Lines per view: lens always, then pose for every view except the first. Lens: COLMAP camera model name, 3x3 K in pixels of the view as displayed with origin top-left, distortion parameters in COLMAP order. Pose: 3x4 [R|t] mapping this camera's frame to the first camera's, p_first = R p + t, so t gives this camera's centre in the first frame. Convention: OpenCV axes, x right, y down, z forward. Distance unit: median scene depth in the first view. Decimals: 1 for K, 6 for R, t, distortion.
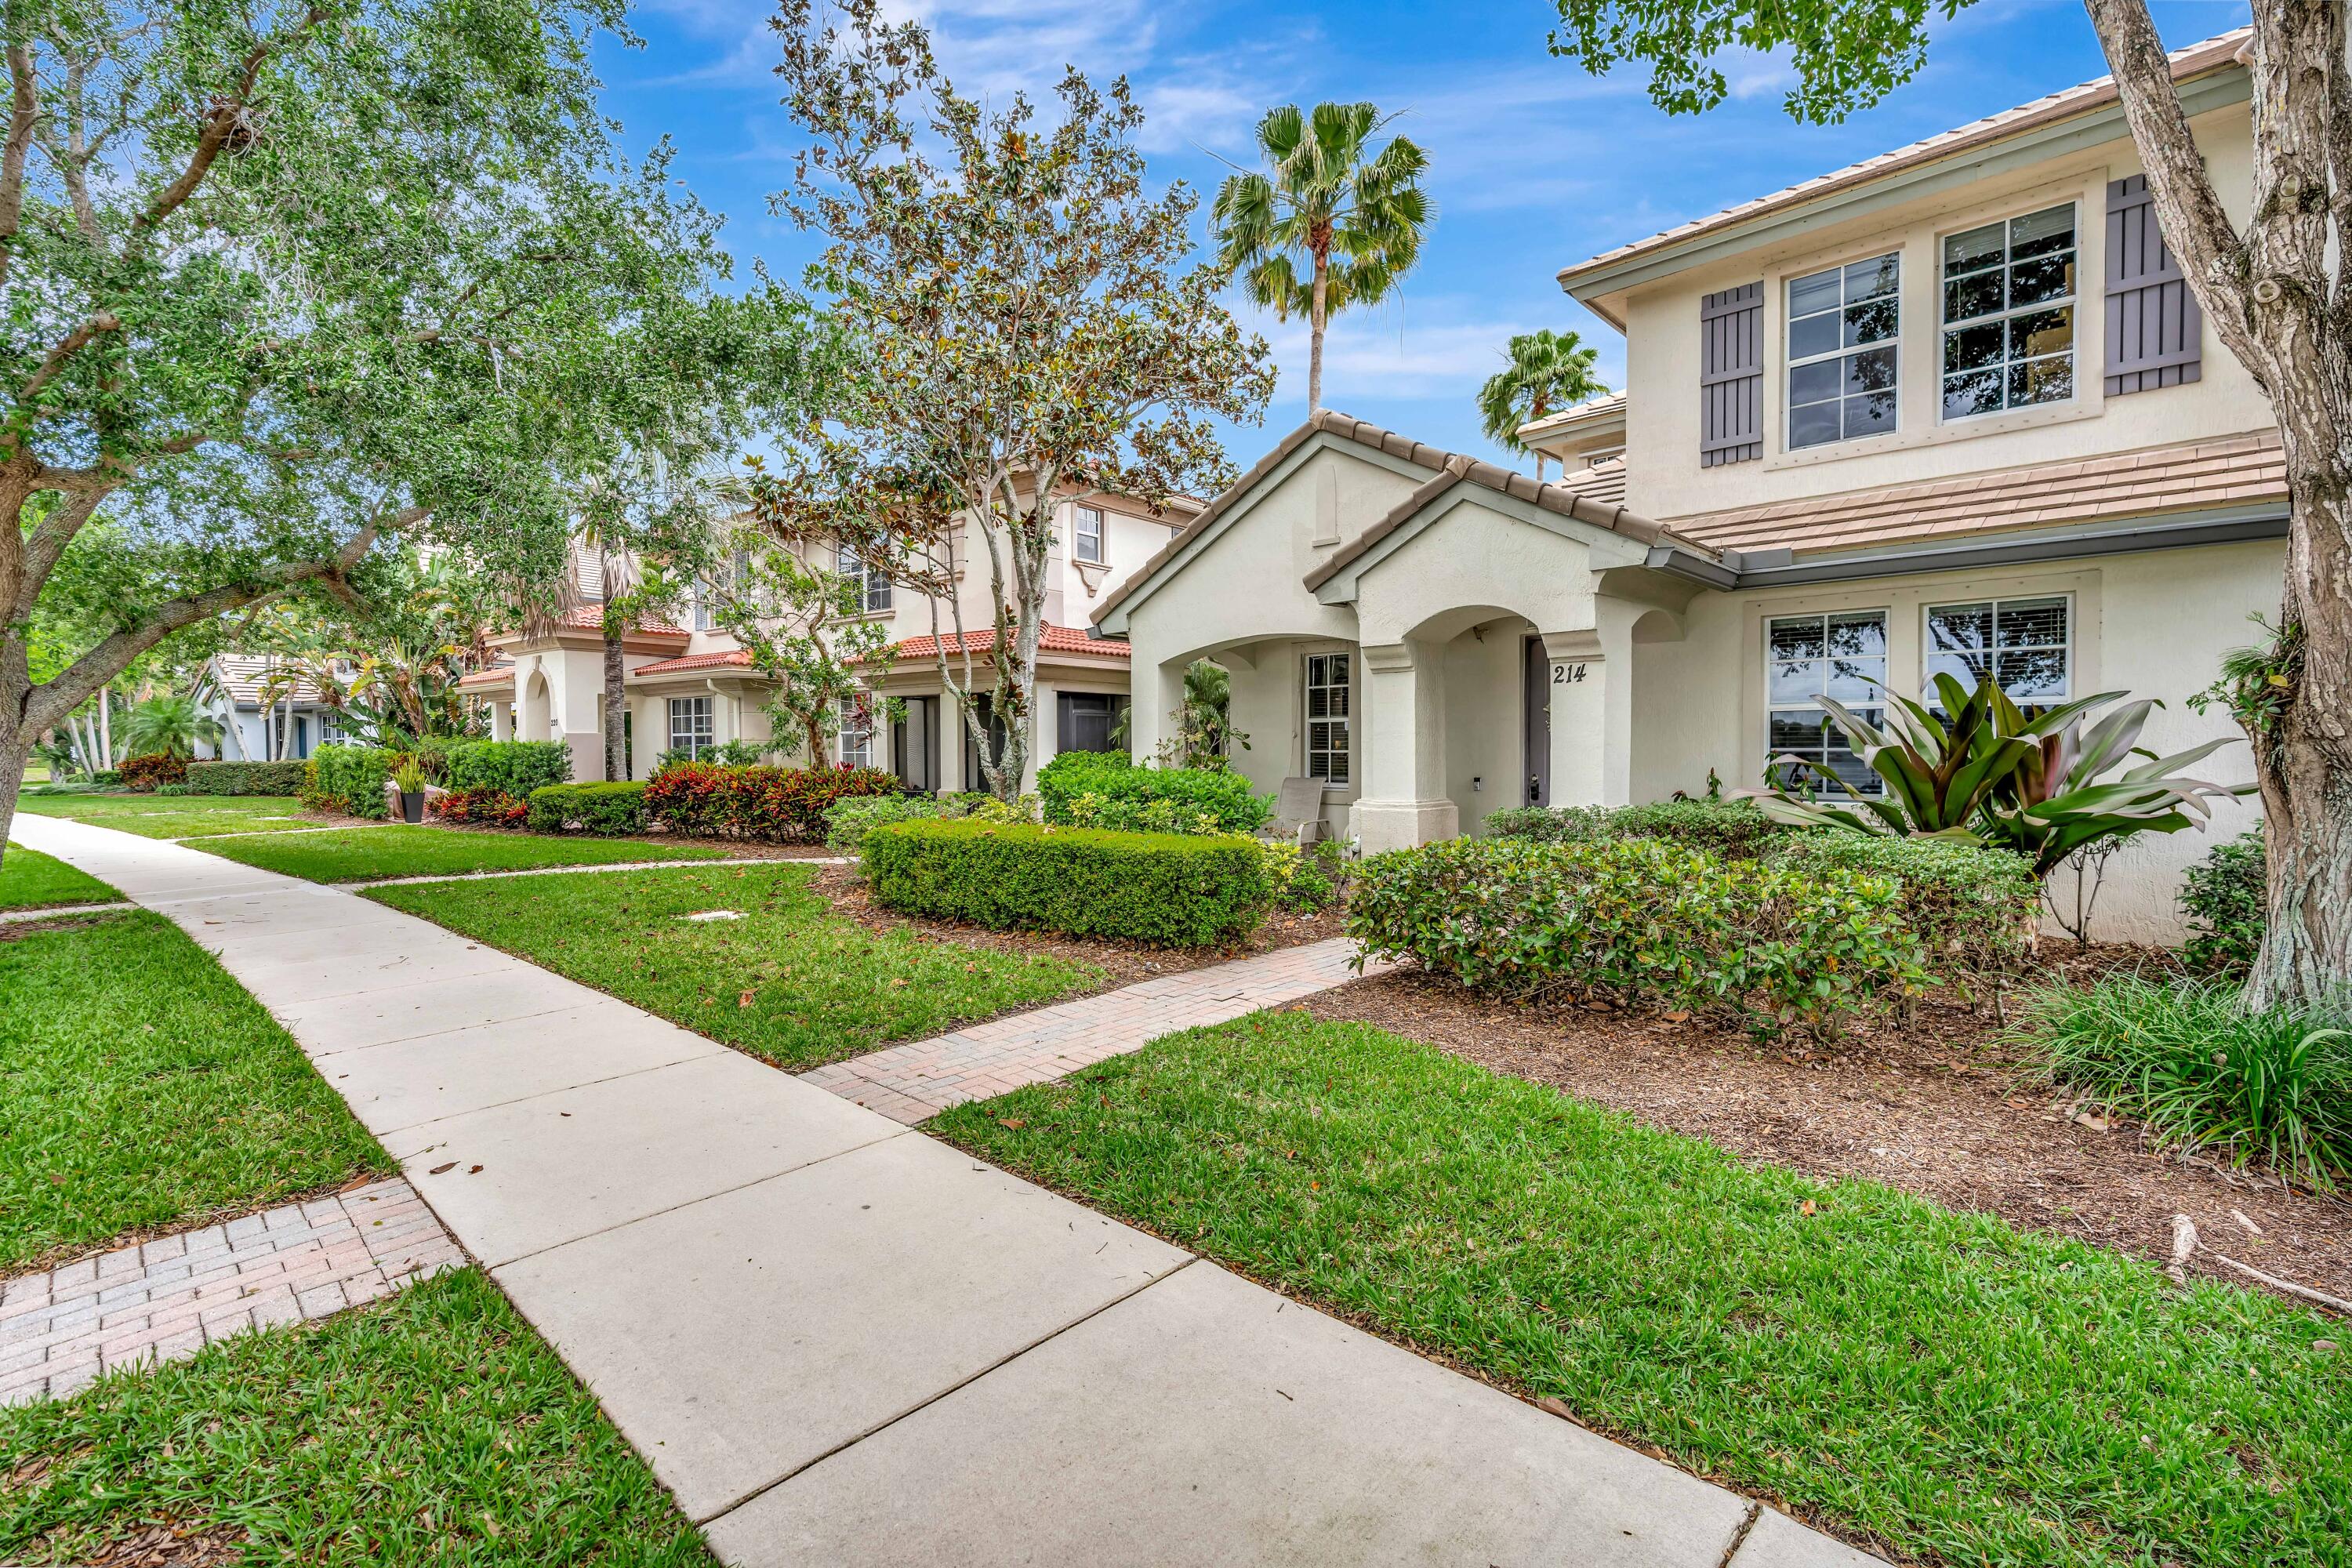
lens RADIAL K [[1058.0, 0, 1211.3], [0, 1058.0, 766.9], [0, 0, 1]] dist [-0.007107, 0.000885]
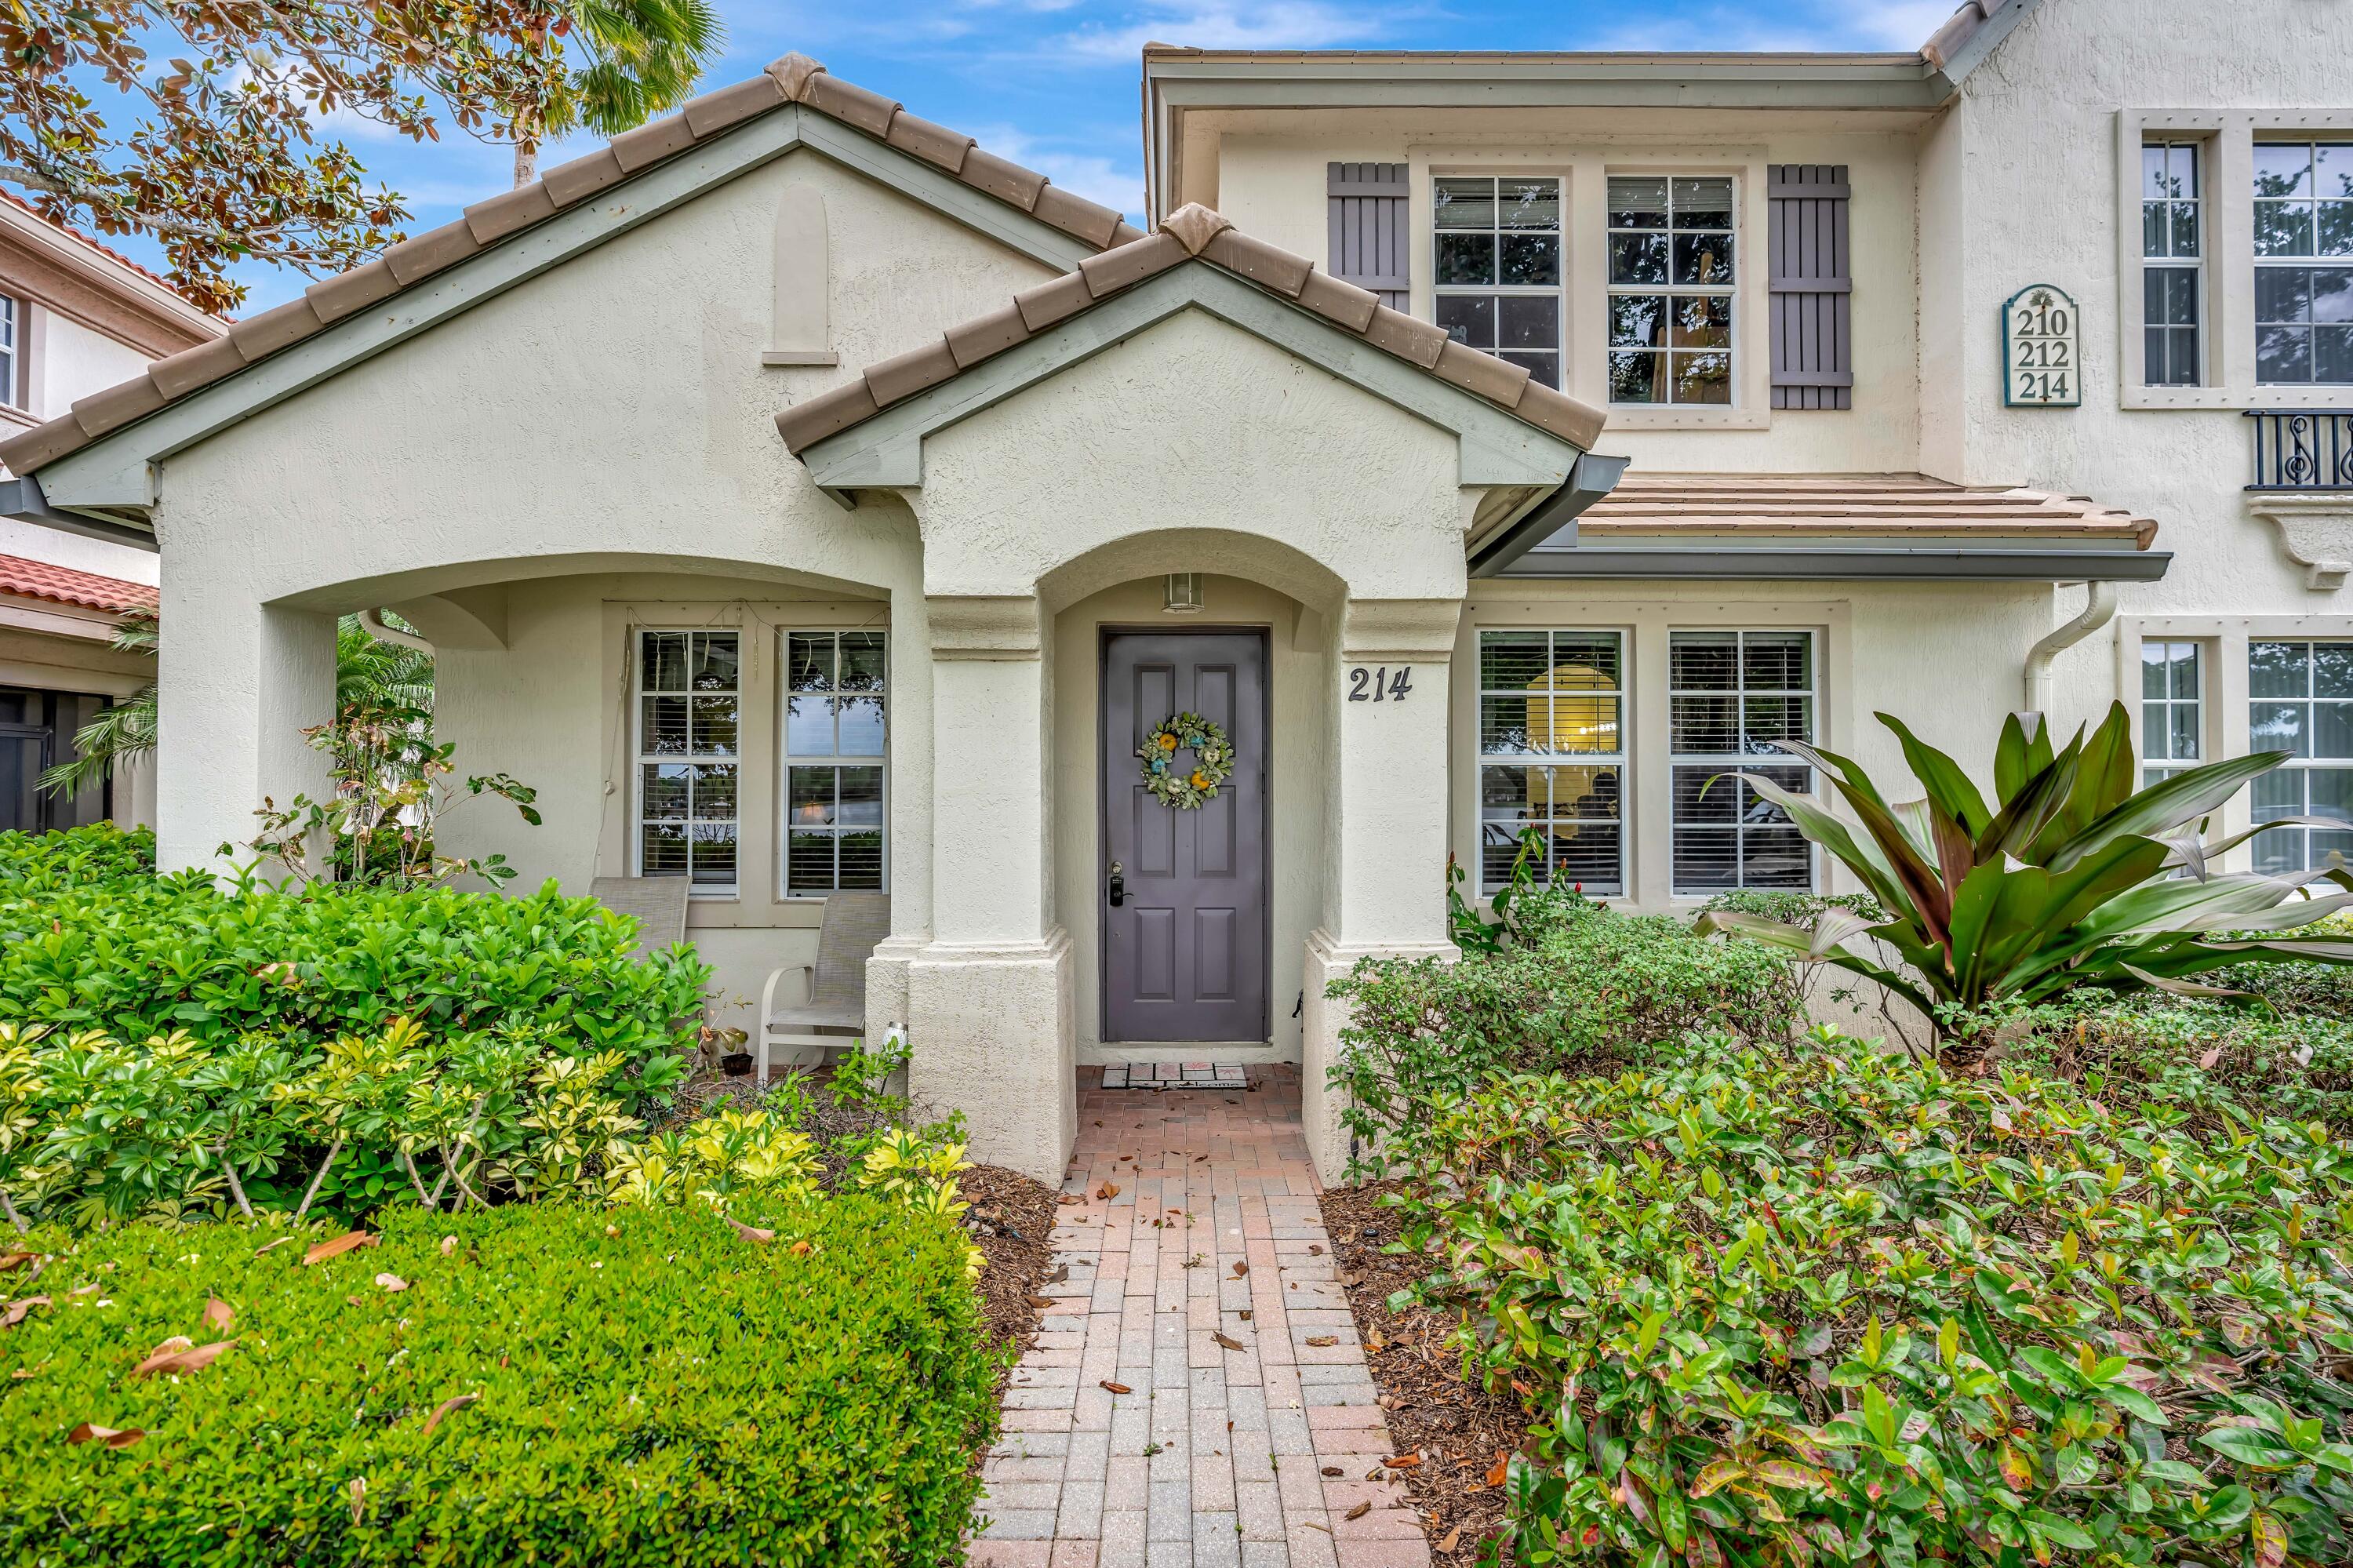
lens RADIAL K [[1058.5, 0, 1158.7], [0, 1058.5, 772.1], [0, 0, 1]] dist [-0.007107, 0.000885]
pose [[0.737450, 0.018689, 0.675144, -0.085801], [0.007193, 0.999343, -0.035520, -0.025351], [-0.675364, 0.031050, 0.736831, 0.647746]]
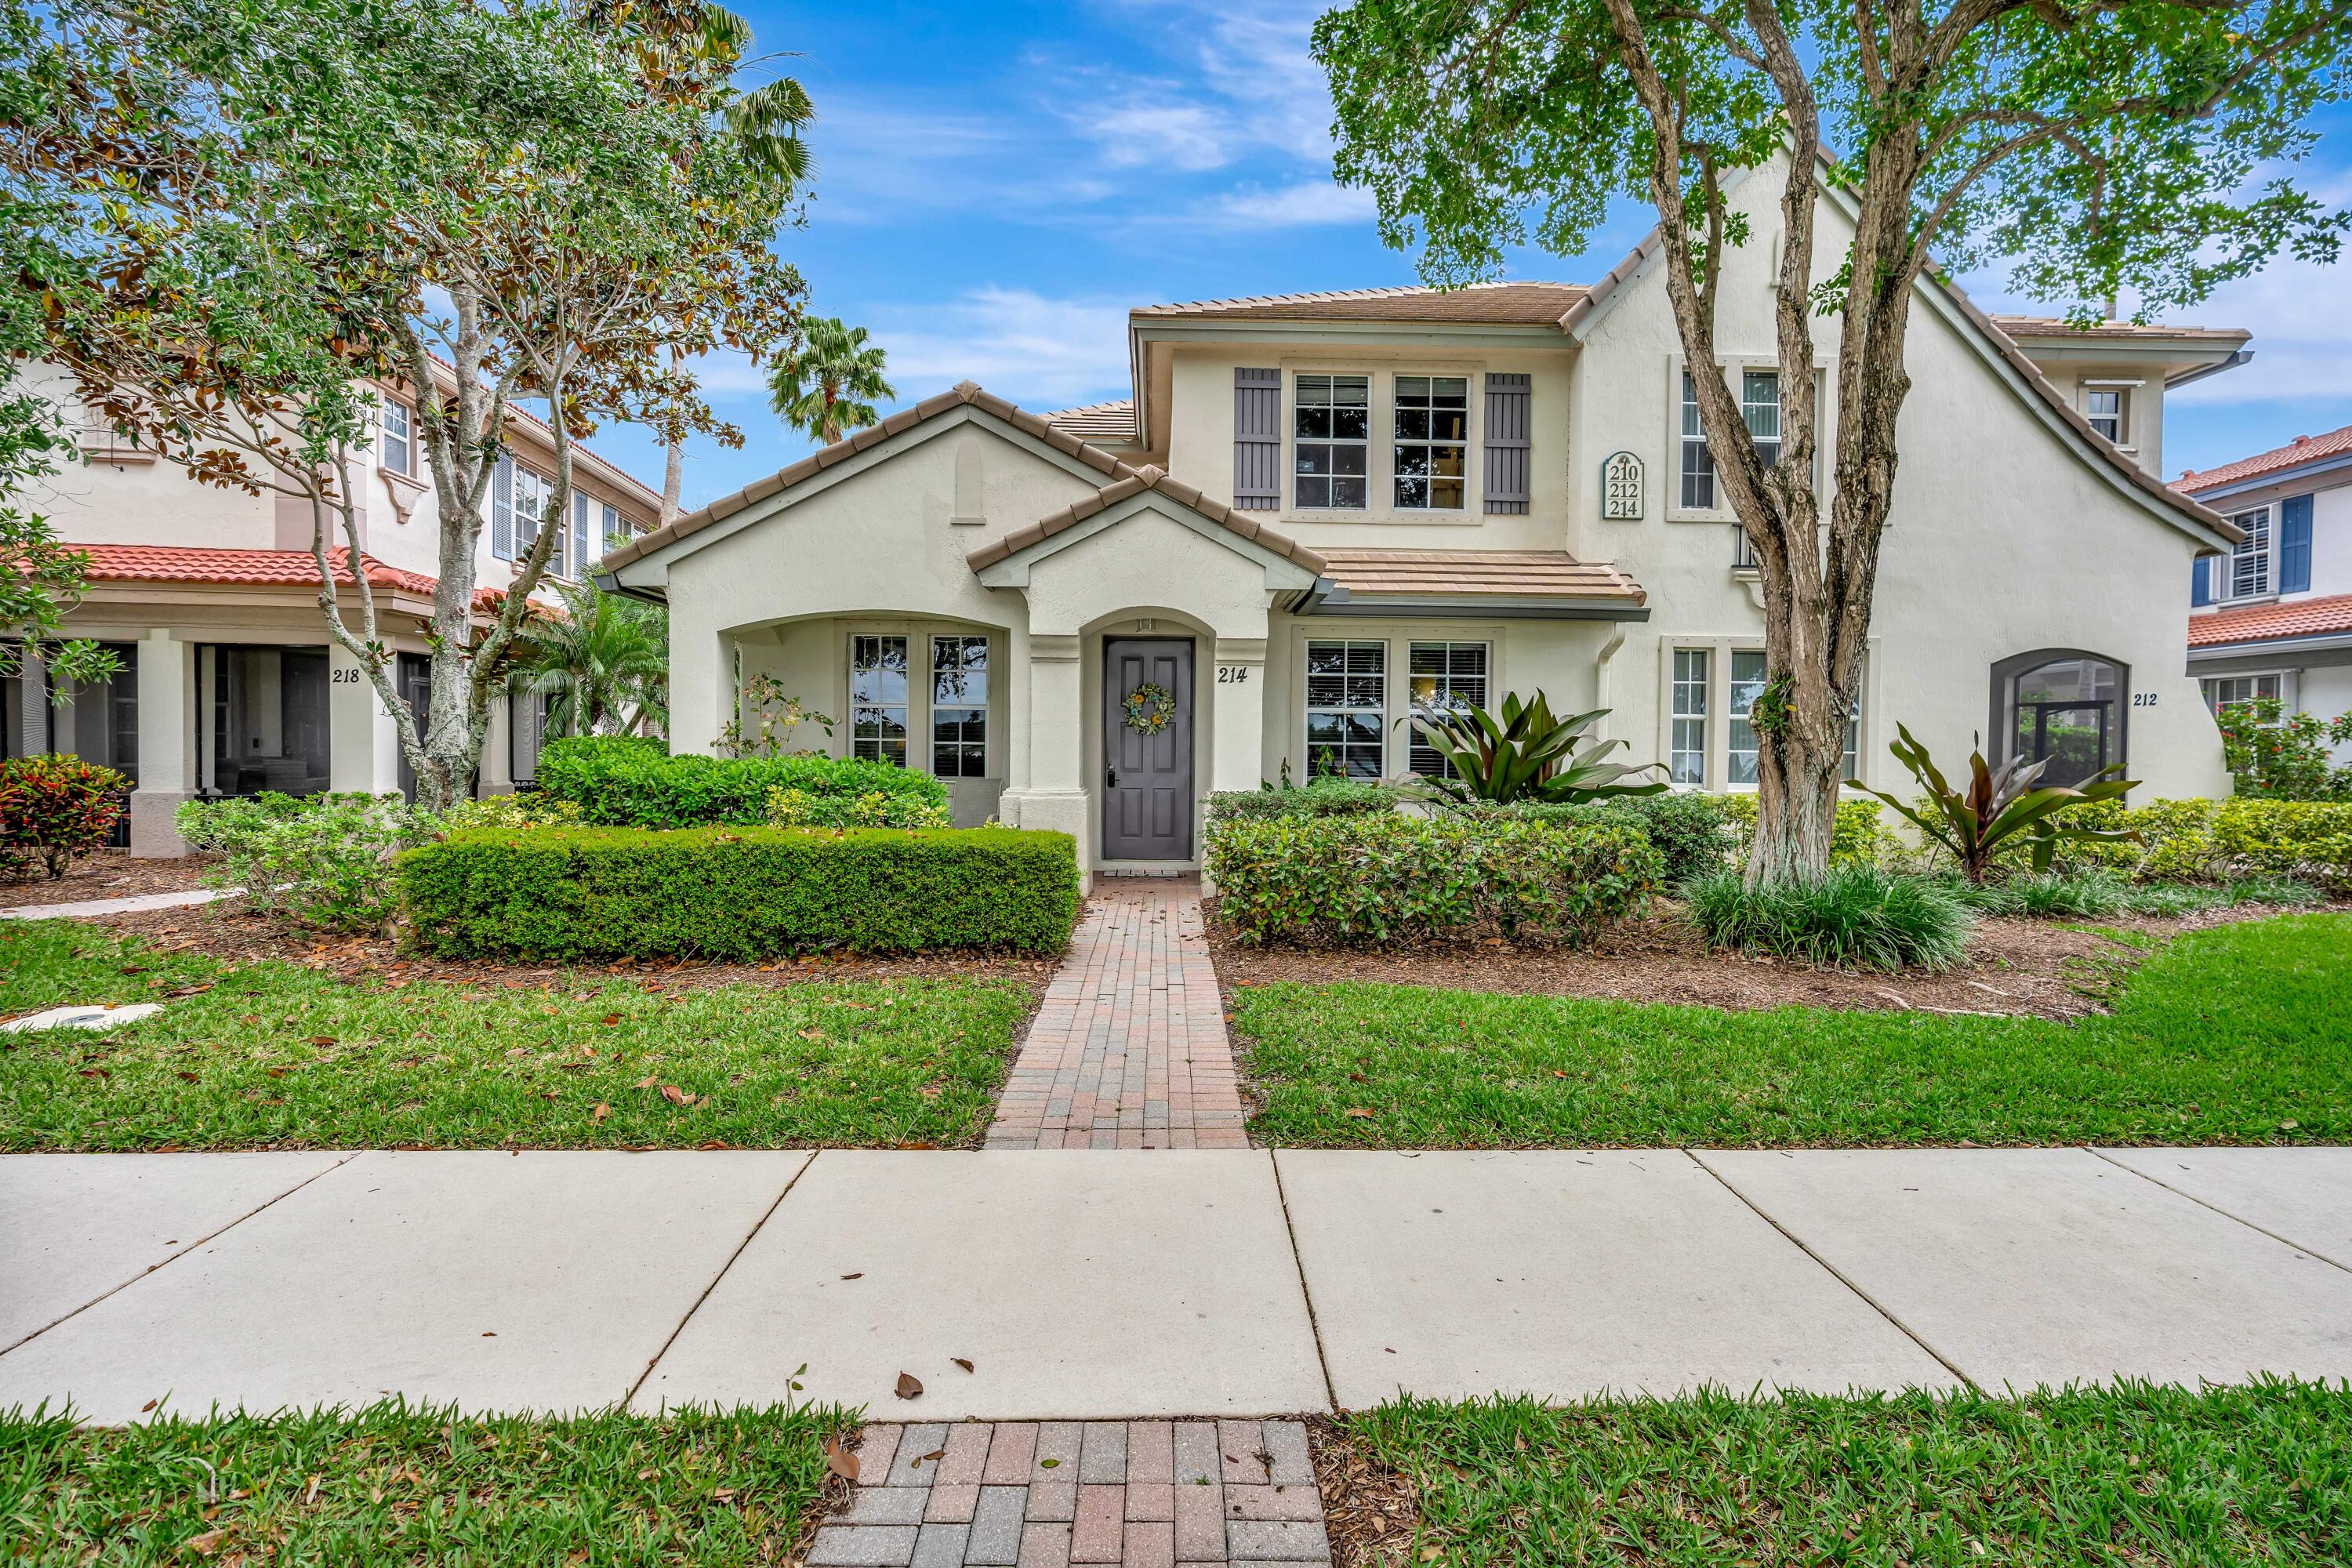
lens RADIAL K [[1058.0, 0, 1185.6], [0, 1058.0, 763.7], [0, 0, 1]] dist [-0.007107, 0.000885]
pose [[0.709245, -0.001111, 0.704961, -0.480802], [-0.001638, 0.999993, 0.003224, 0.004756], [-0.704960, -0.003442, 0.709239, 0.201816]]
